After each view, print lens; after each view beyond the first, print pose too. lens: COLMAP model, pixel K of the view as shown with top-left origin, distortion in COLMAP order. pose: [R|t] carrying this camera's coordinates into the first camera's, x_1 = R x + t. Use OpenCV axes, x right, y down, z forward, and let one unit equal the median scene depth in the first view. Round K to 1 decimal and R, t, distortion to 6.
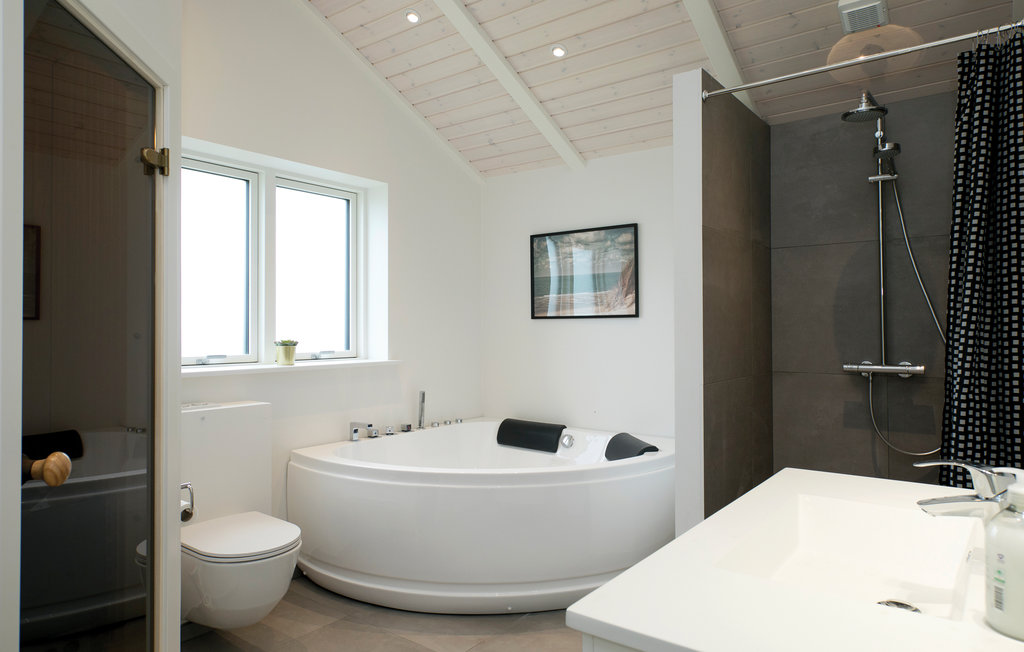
lens RADIAL K [[596.5, 0, 516.8], [0, 596.5, 332.2], [0, 0, 1]] dist [0.040468, 0.000281]
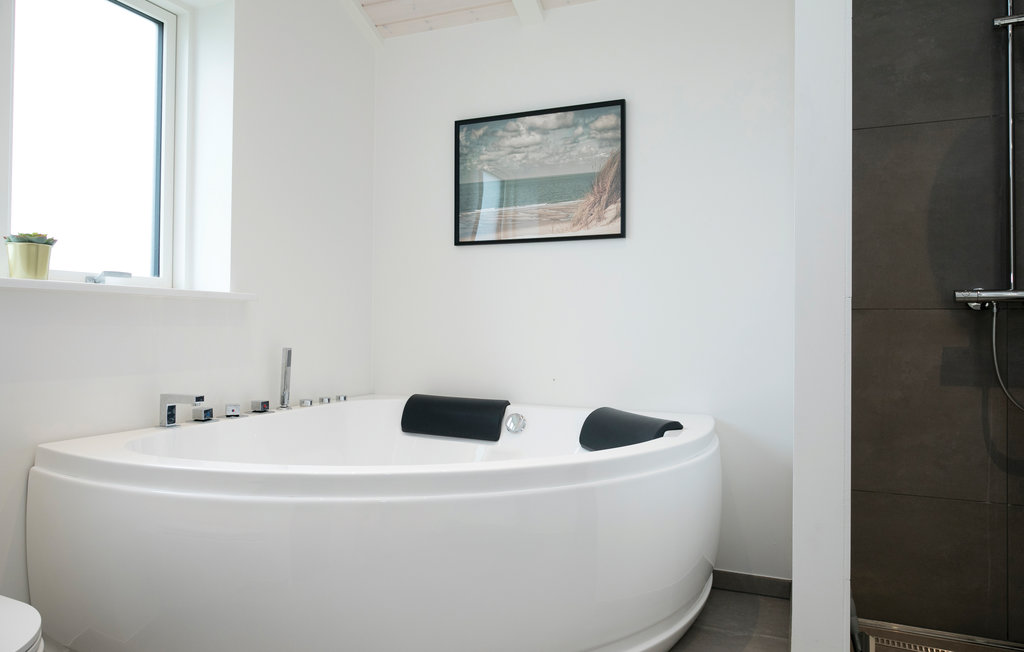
lens RADIAL K [[644.3, 0, 506.1], [0, 644.3, 322.0], [0, 0, 1]] dist [-0.000074, 0.000994]
pose [[0.973152, 0.013267, 0.229780, -0.093712], [-0.012159, 0.999907, -0.006236, 0.075307], [-0.229841, 0.003275, 0.973223, 0.308460]]
